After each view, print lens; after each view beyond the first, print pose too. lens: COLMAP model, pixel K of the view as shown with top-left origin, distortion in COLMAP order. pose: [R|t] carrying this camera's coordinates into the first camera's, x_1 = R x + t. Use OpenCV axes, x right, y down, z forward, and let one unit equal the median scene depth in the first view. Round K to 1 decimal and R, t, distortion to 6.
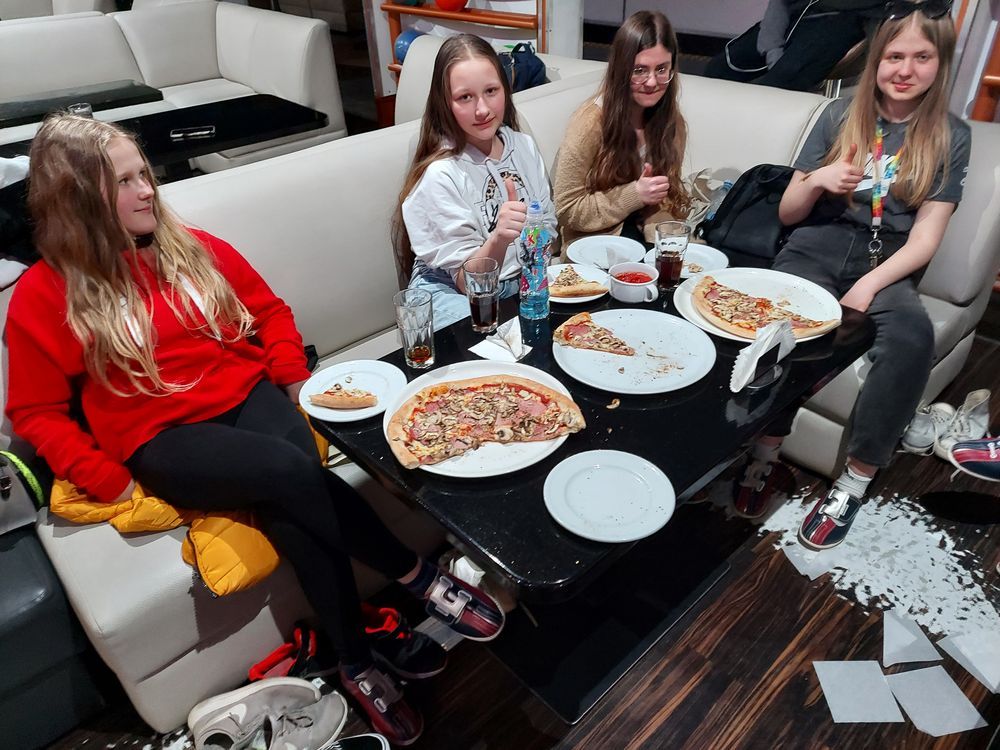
lens RADIAL K [[715.0, 0, 508.3], [0, 715.0, 377.4], [0, 0, 1]] dist [0.075539, -0.072899]
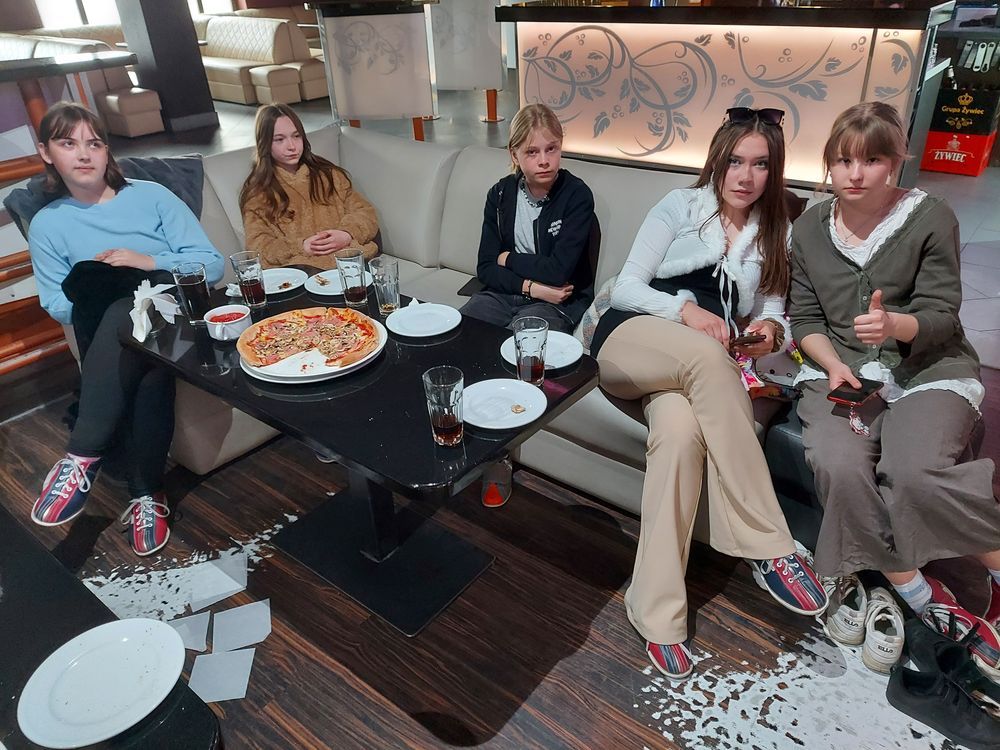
lens RADIAL K [[715.0, 0, 508.3], [0, 715.0, 377.4], [0, 0, 1]] dist [0.075539, -0.072899]
pose [[-0.140120, -0.465266, 0.874010, -0.323690], [0.587564, 0.671423, 0.451619, -0.119628], [-0.796953, 0.576818, 0.179294, 0.147569]]
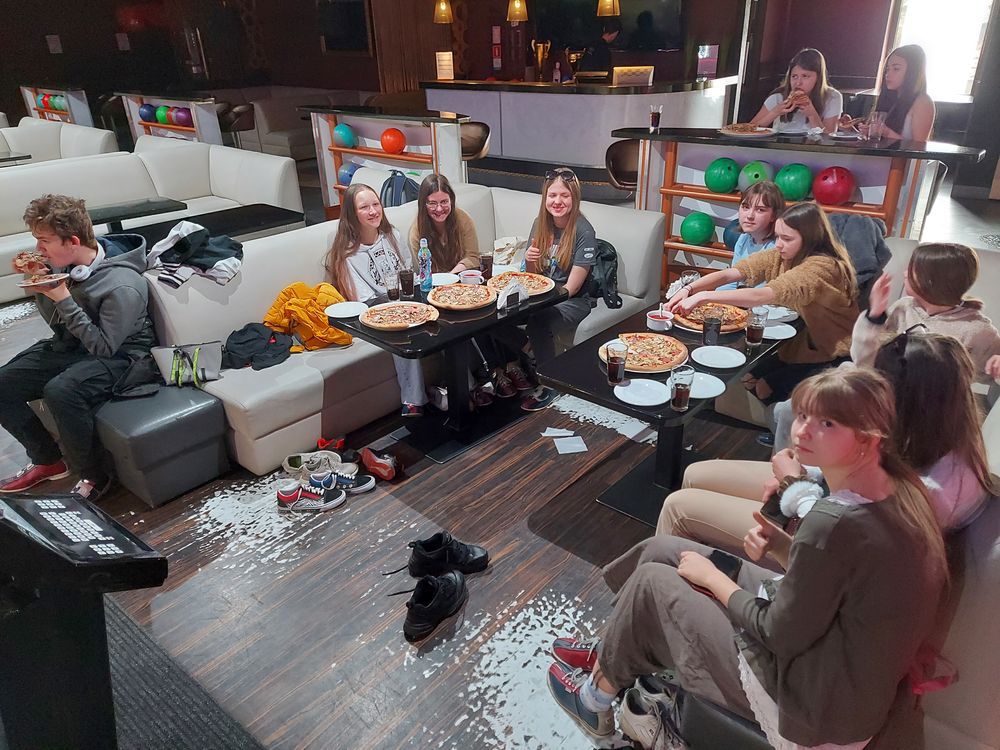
lens RADIAL K [[708.6, 0, 504.9], [0, 708.6, 376.5], [0, 0, 1]] dist [0.072666, -0.066280]
pose [[0.994512, -0.038783, 0.097171, 0.060202], [0.052234, 0.988779, -0.139957, 0.459267], [-0.090653, 0.144264, 0.985378, -1.073413]]
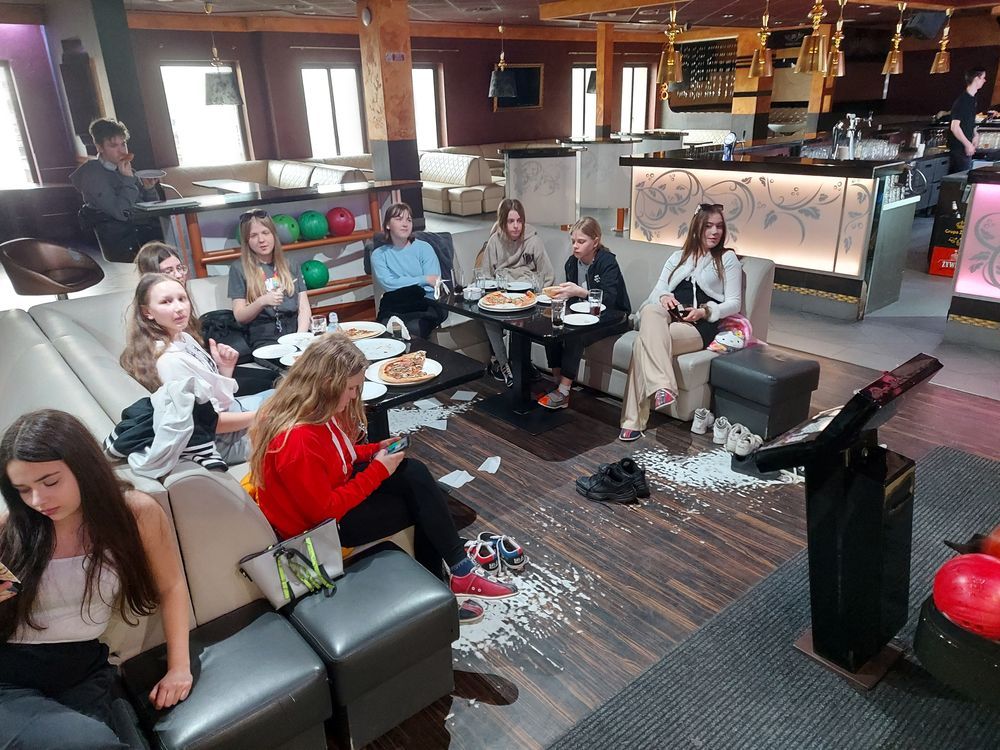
lens RADIAL K [[715.0, 0, 508.3], [0, 715.0, 377.4], [0, 0, 1]] dist [0.075539, -0.072899]
pose [[0.064041, -0.331790, 0.941177, -1.690465], [0.581628, 0.778781, 0.234966, -0.214837], [-0.810930, 0.532367, 0.242853, 0.070807]]
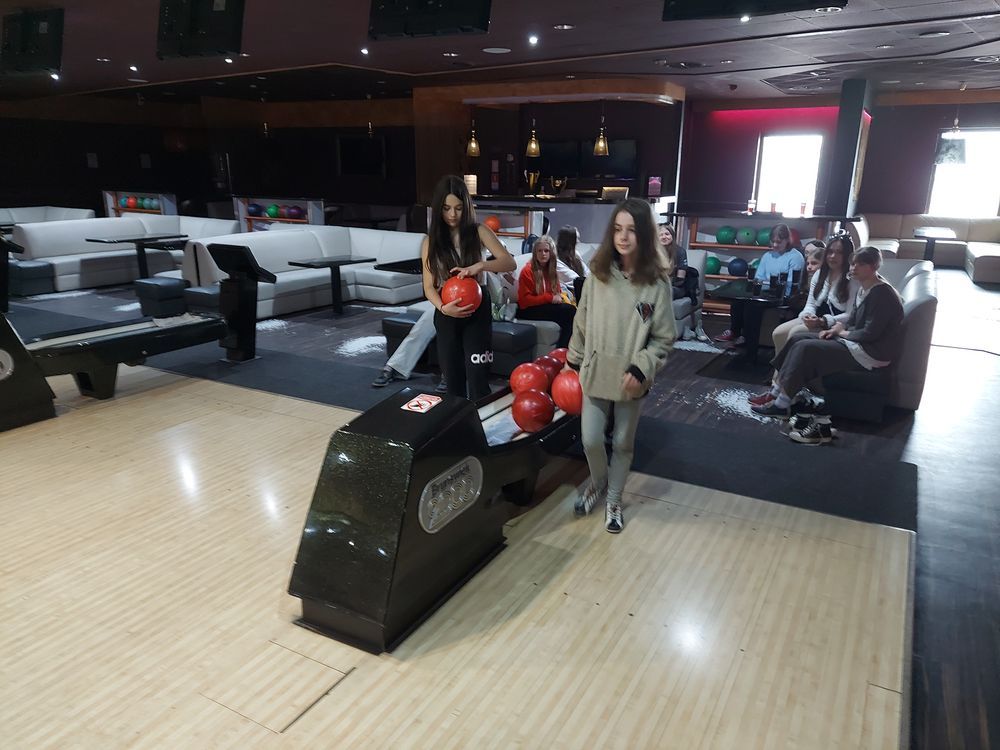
lens RADIAL K [[707.0, 0, 503.3], [0, 707.0, 383.1], [0, 0, 1]] dist [0.089950, -0.091577]
pose [[0.956202, -0.040254, 0.289926, -1.641531], [0.125923, 0.950727, -0.283306, 1.464583], [-0.264236, 0.307406, 0.914156, -2.277518]]
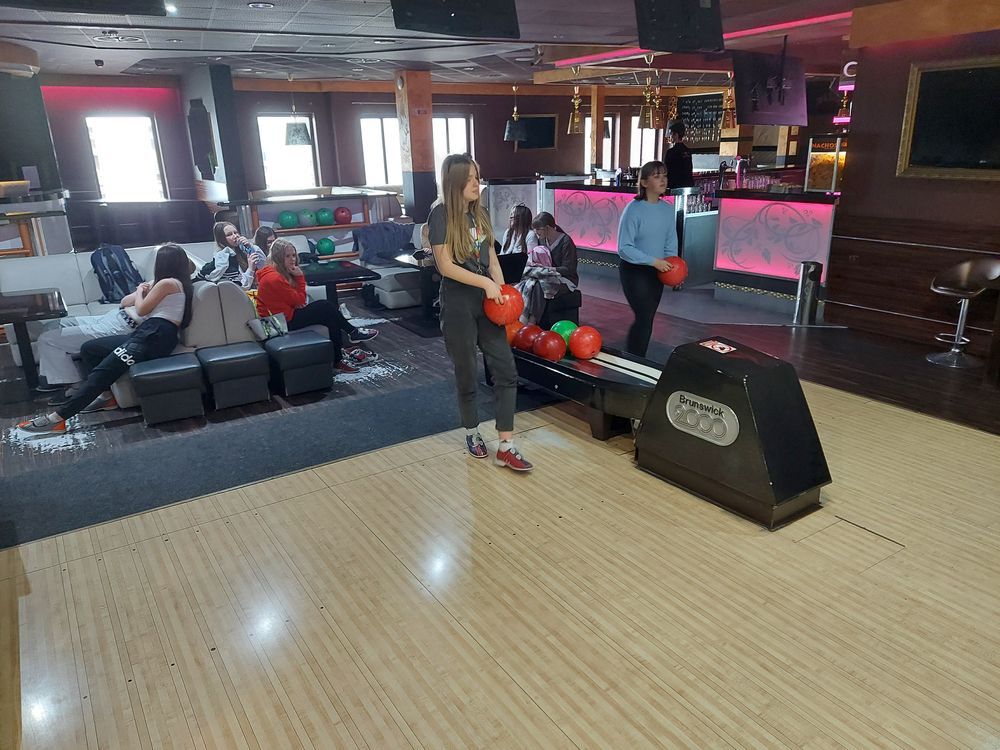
lens RADIAL K [[715.0, 0, 508.3], [0, 715.0, 377.4], [0, 0, 1]] dist [0.075539, -0.072899]
pose [[0.182129, -0.278906, 0.942889, -3.474368], [0.564314, 0.814930, 0.132053, 0.476421], [-0.805220, 0.508035, 0.305813, -0.845578]]
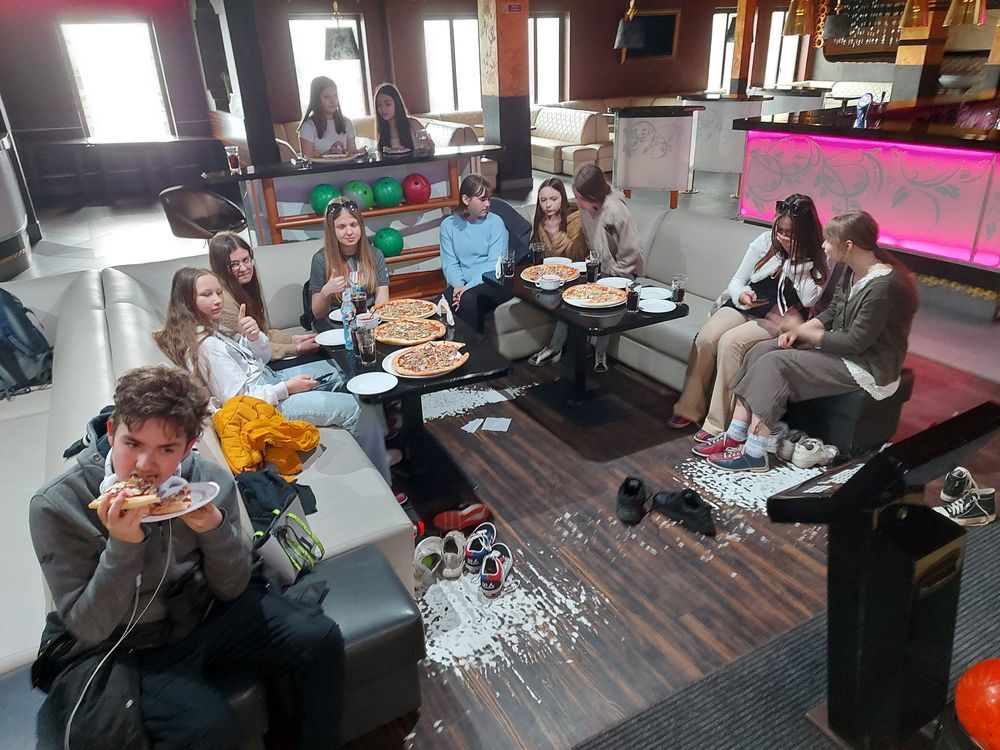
lens RADIAL K [[723.1, 0, 504.2], [0, 723.1, 375.1], [0, 0, 1]] dist [0.077536, -0.079276]
pose [[0.252561, -0.371983, 0.893220, -1.533177], [0.562723, 0.807441, 0.177149, -0.132859], [-0.787119, 0.457894, 0.413251, -0.137401]]
